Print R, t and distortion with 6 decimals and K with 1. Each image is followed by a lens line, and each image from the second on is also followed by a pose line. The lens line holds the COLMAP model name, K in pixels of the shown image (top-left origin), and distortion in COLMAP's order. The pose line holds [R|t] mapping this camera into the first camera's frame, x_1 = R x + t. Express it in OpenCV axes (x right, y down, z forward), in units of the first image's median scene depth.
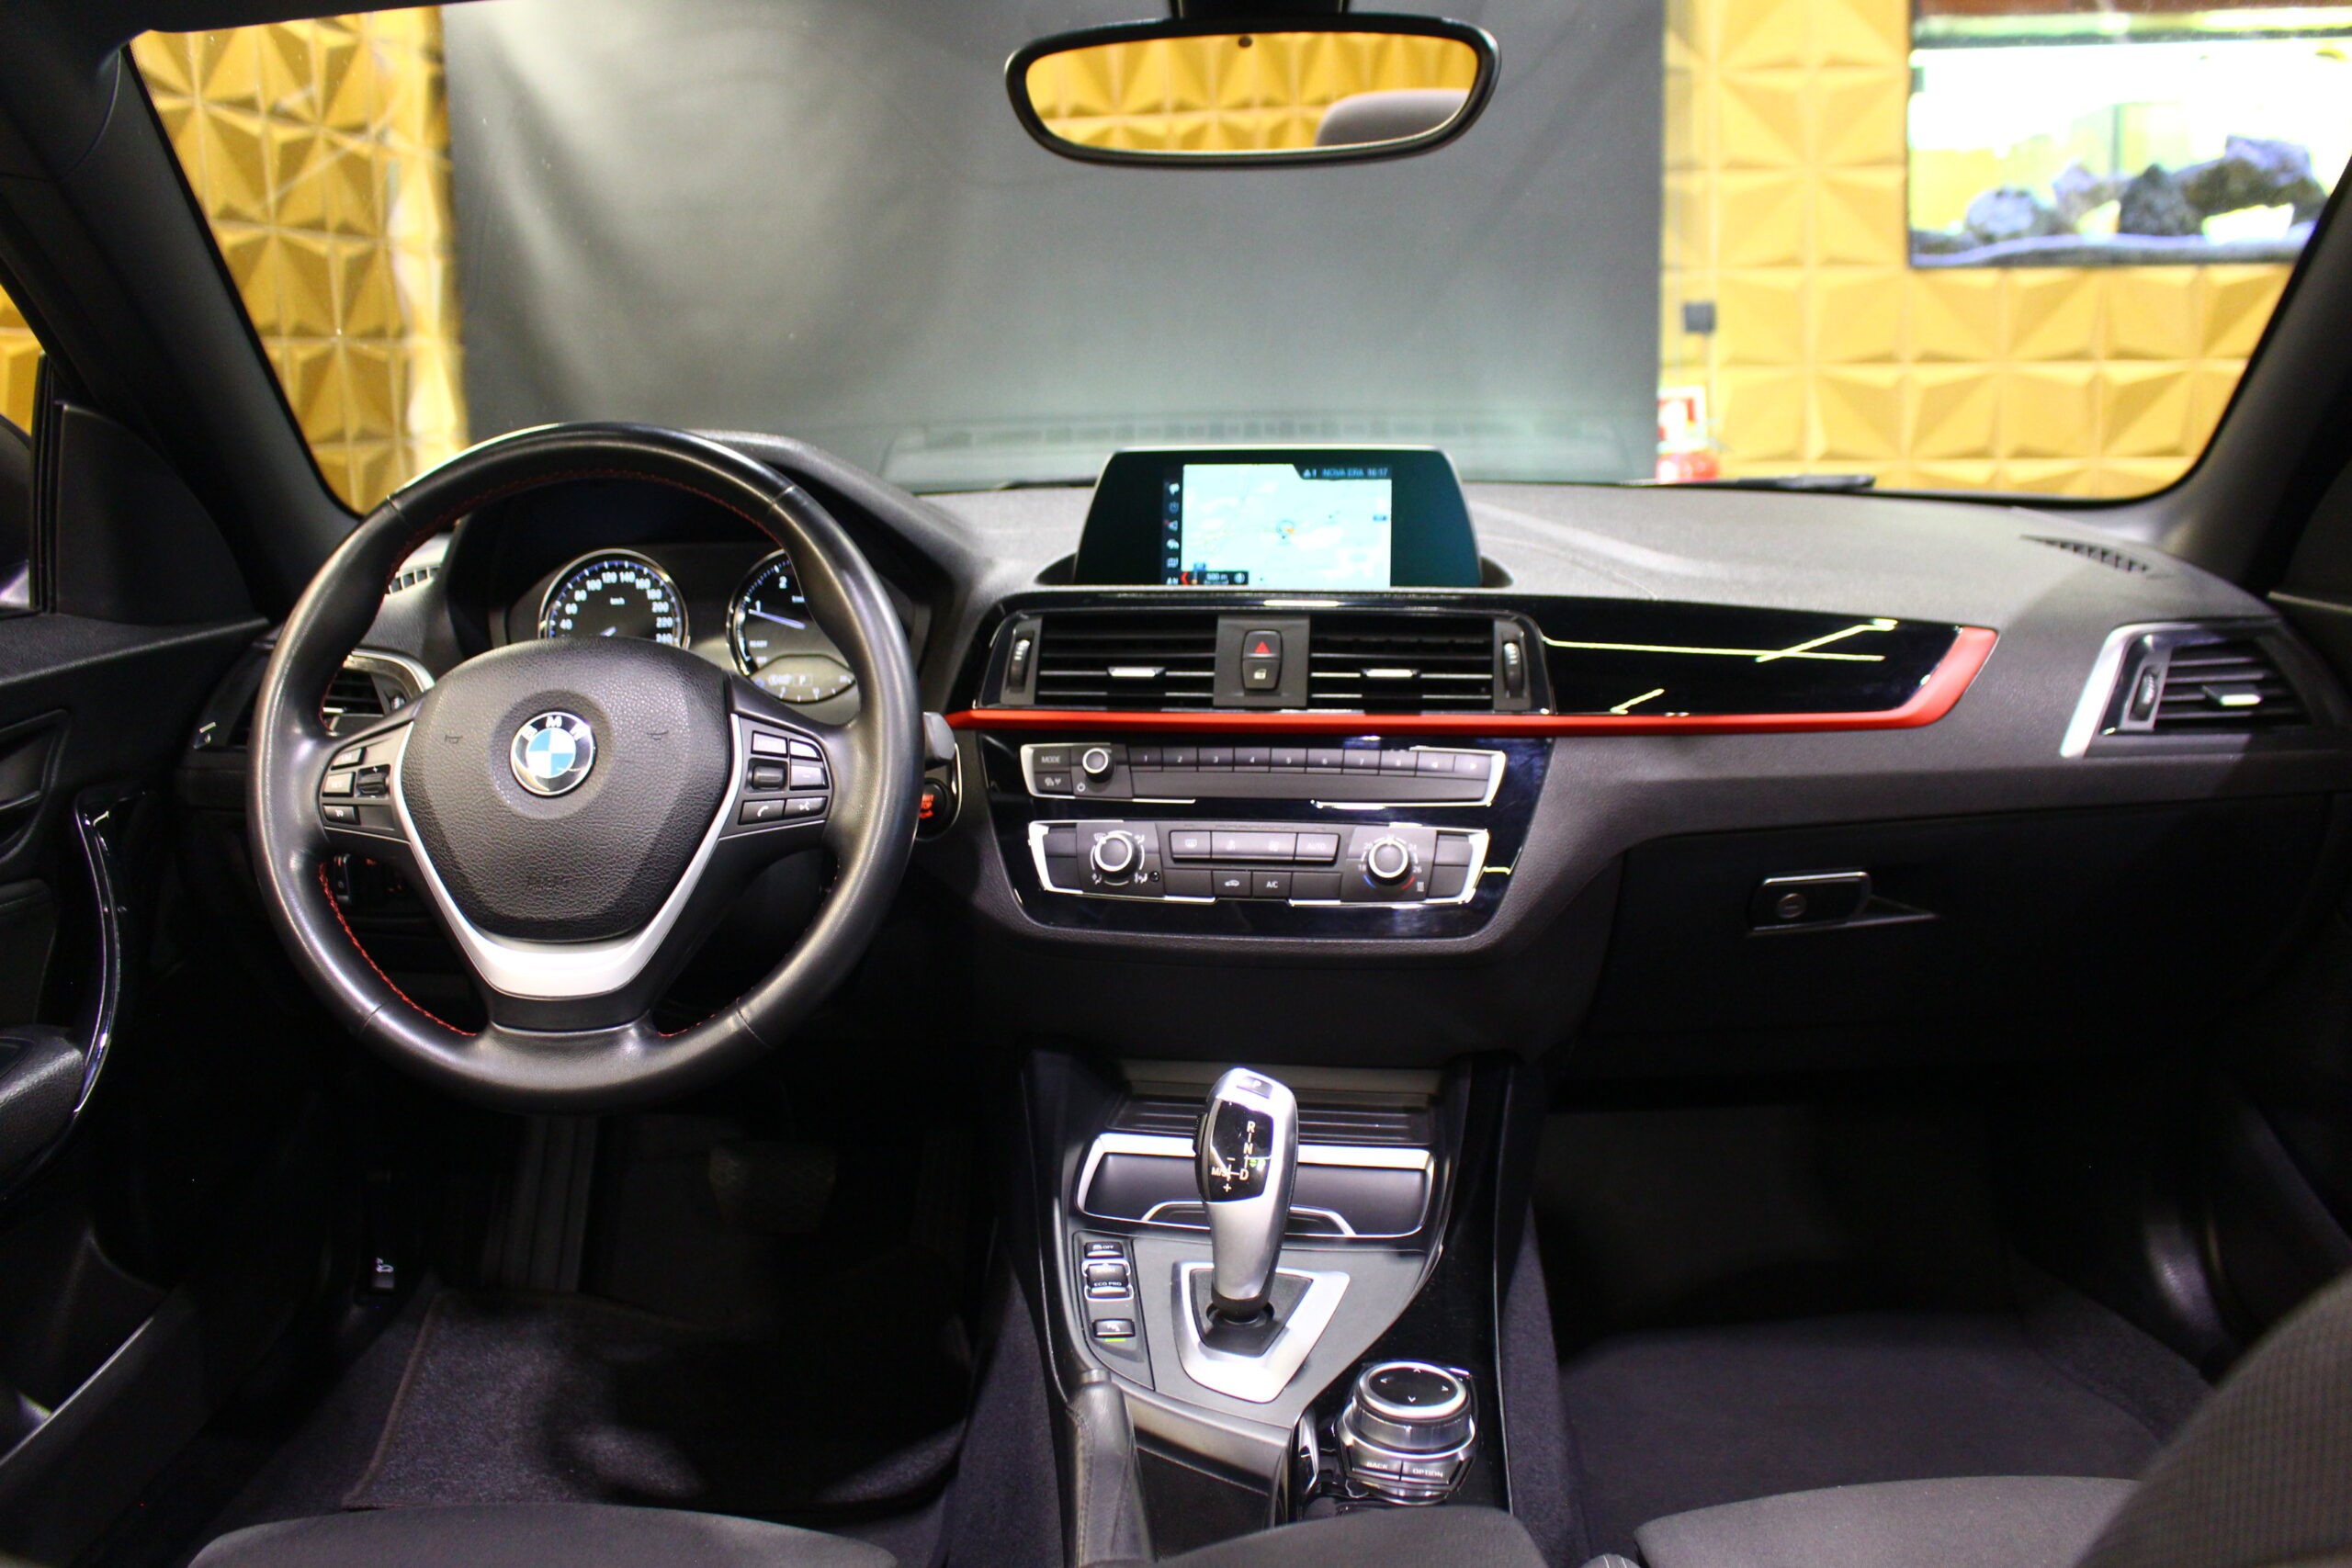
lens RADIAL K [[1909.7, 0, 1174.3], [0, 1909.7, 782.4], [0, 0, 1]] dist [-0.147389, 0.087667]
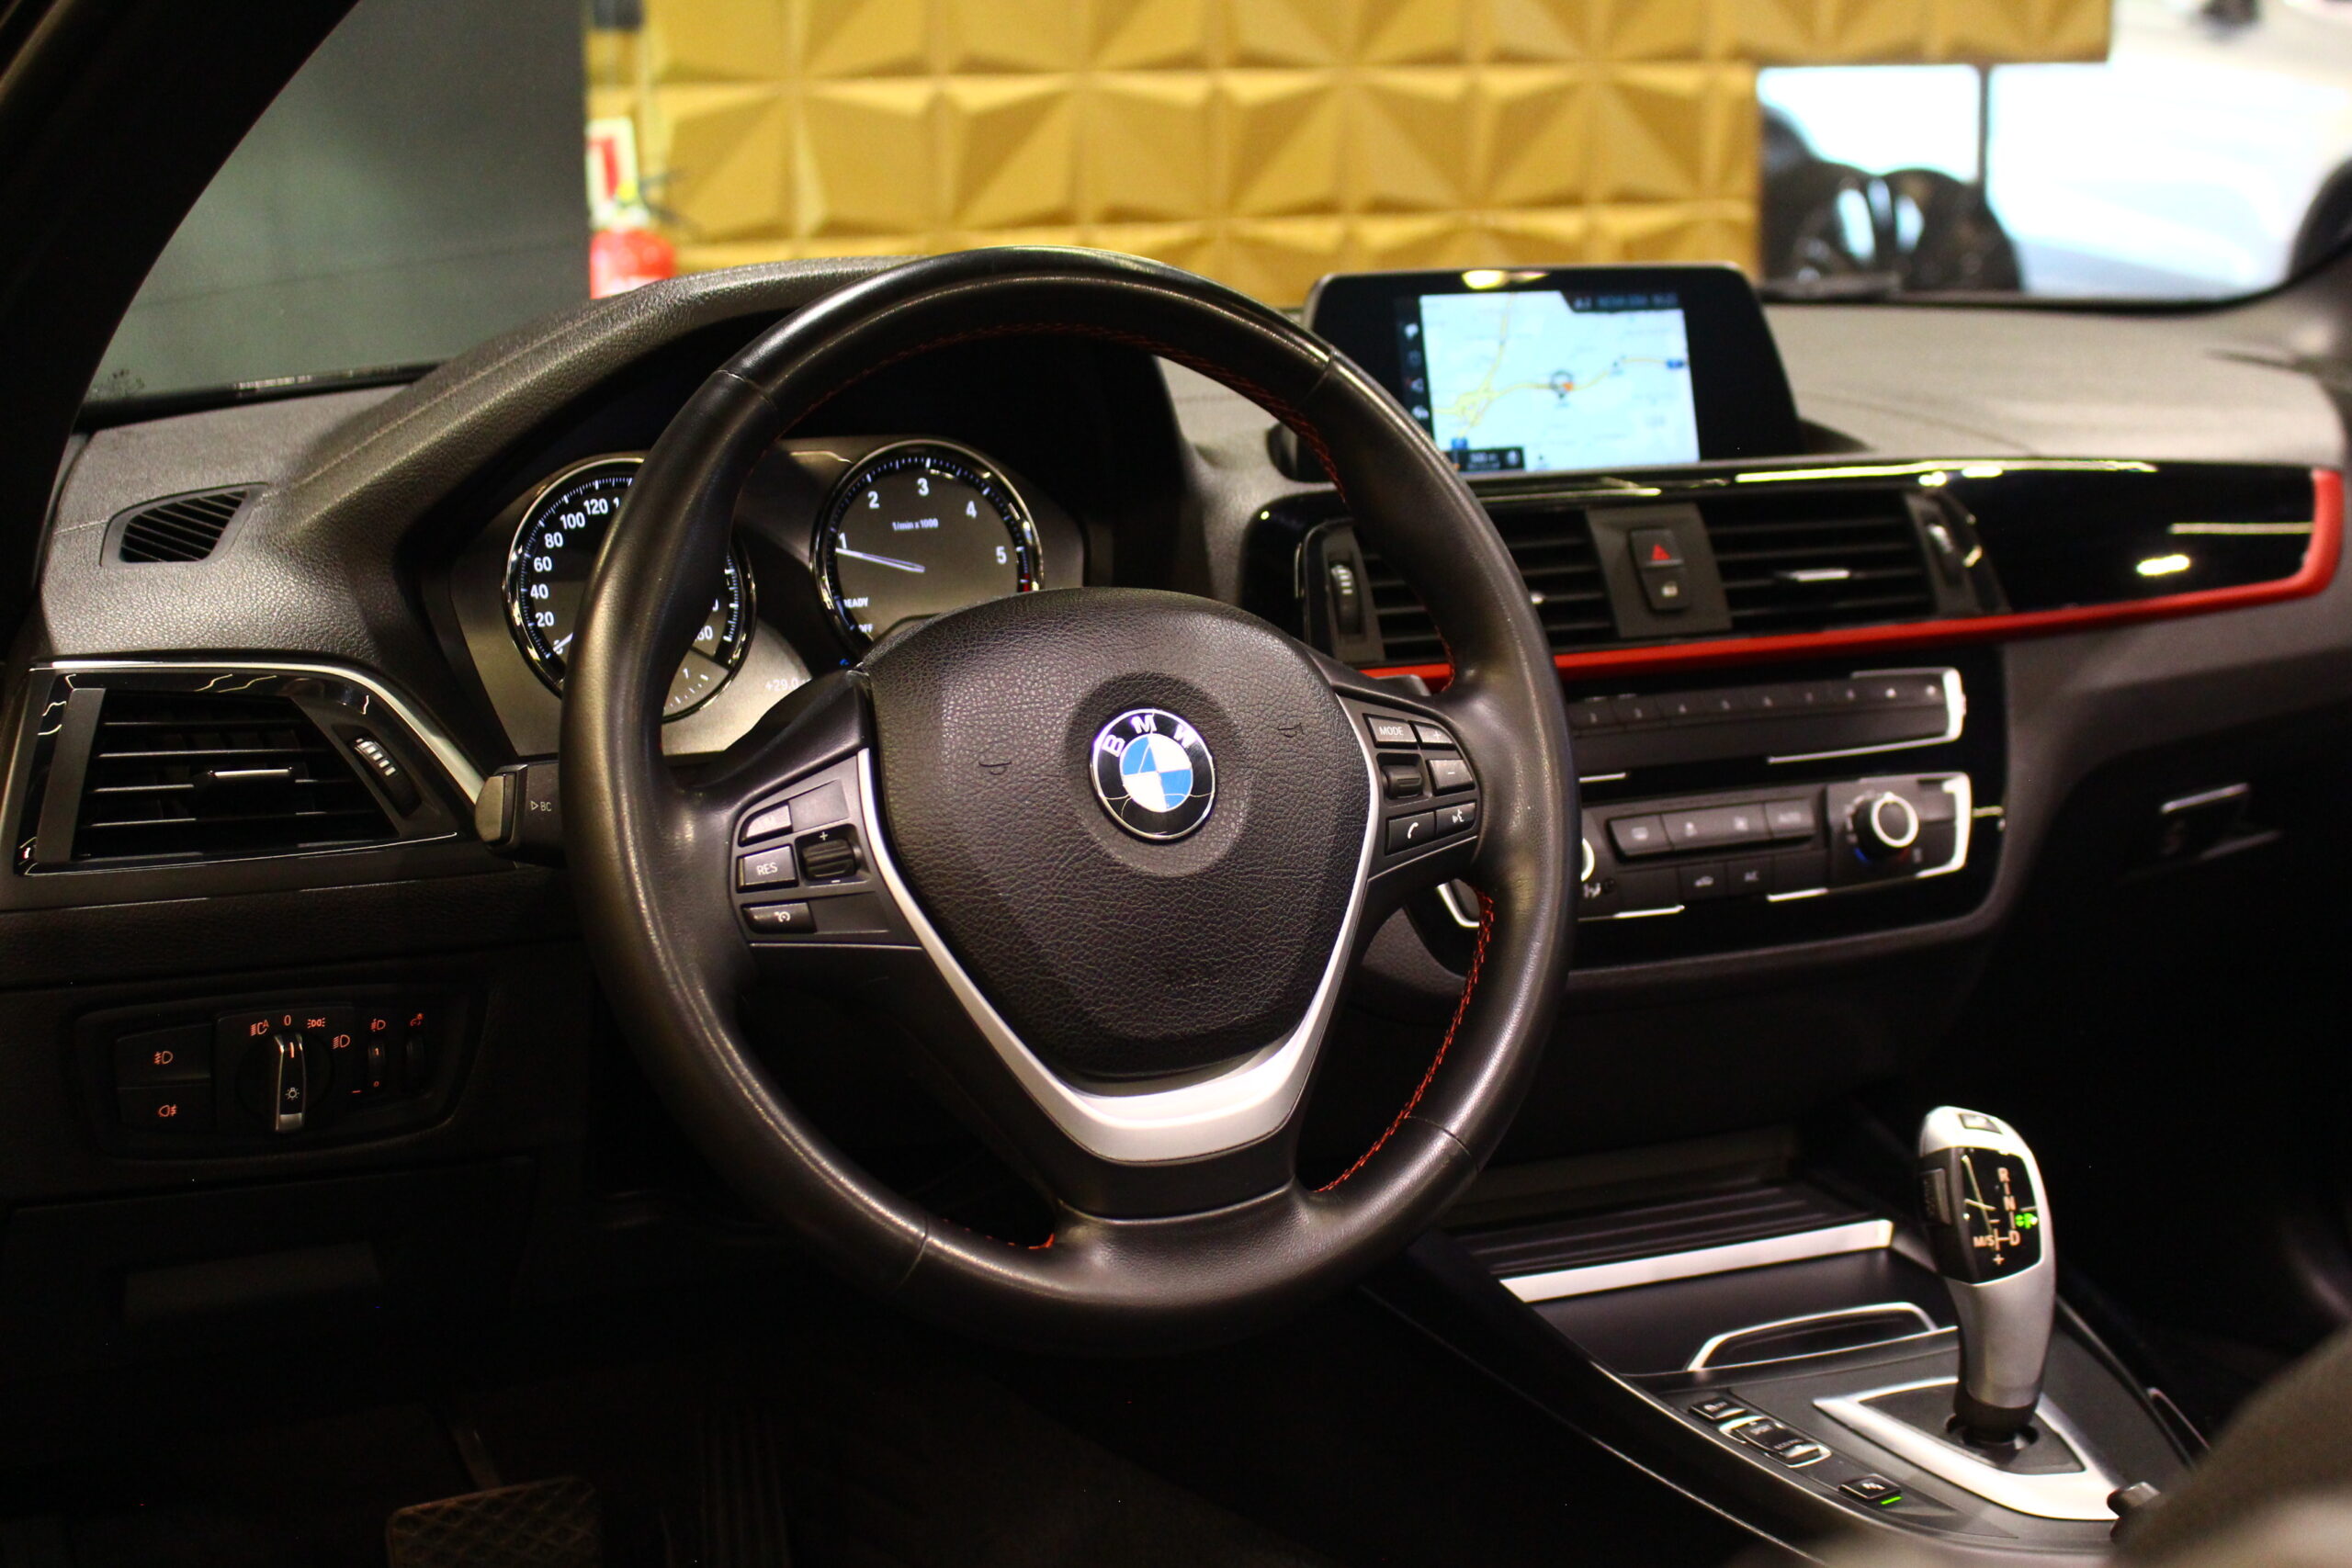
lens RADIAL K [[3437.8, 0, 1182.4], [0, 3437.8, 790.5], [0, 0, 1]] dist [-0.052082, 0.000000]
pose [[0.838983, -0.099910, 0.534907, -0.810733], [0.104332, 0.994298, 0.022073, -0.029668], [-0.534062, 0.037289, 0.844623, 0.017275]]
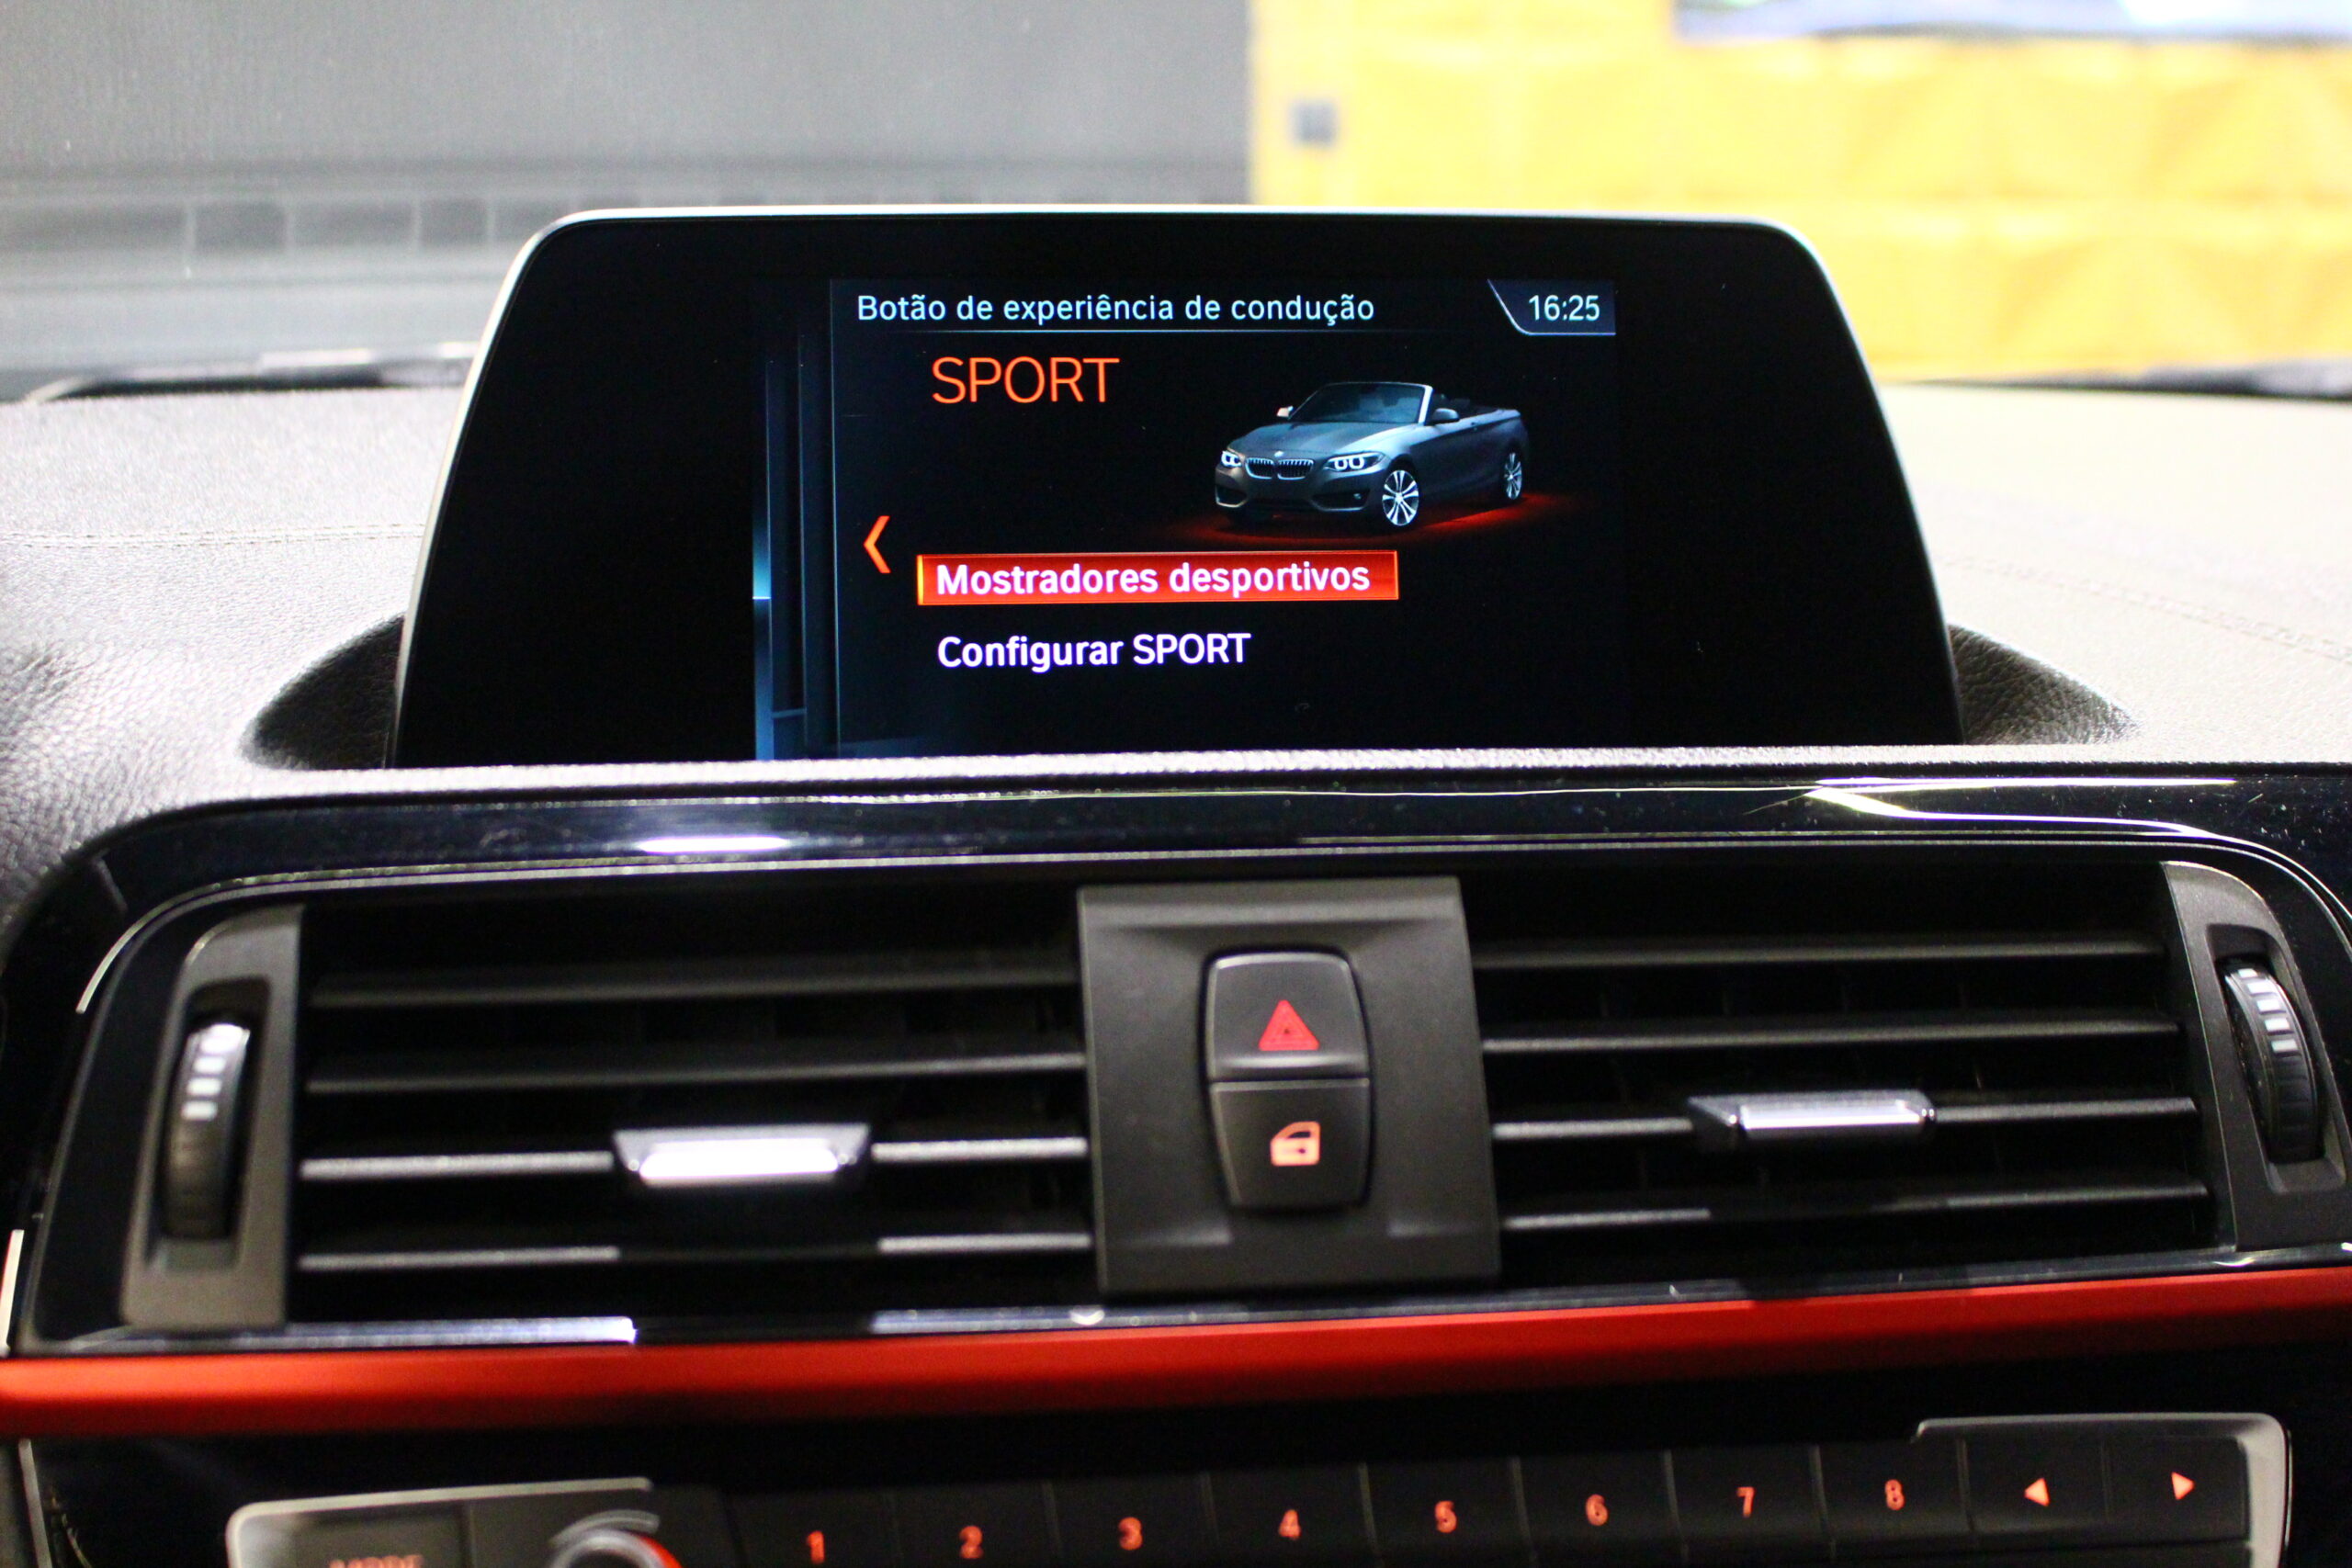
lens RADIAL K [[3084.9, 0, 1176.3], [0, 3084.9, 782.9], [0, 0, 1]] dist [-0.020129, 0.000000]
pose [[0.961675, -0.029564, 0.272593, -0.071867], [0.041866, 0.998345, -0.039423, -0.087584], [-0.270977, 0.049324, 0.961321, 0.645532]]
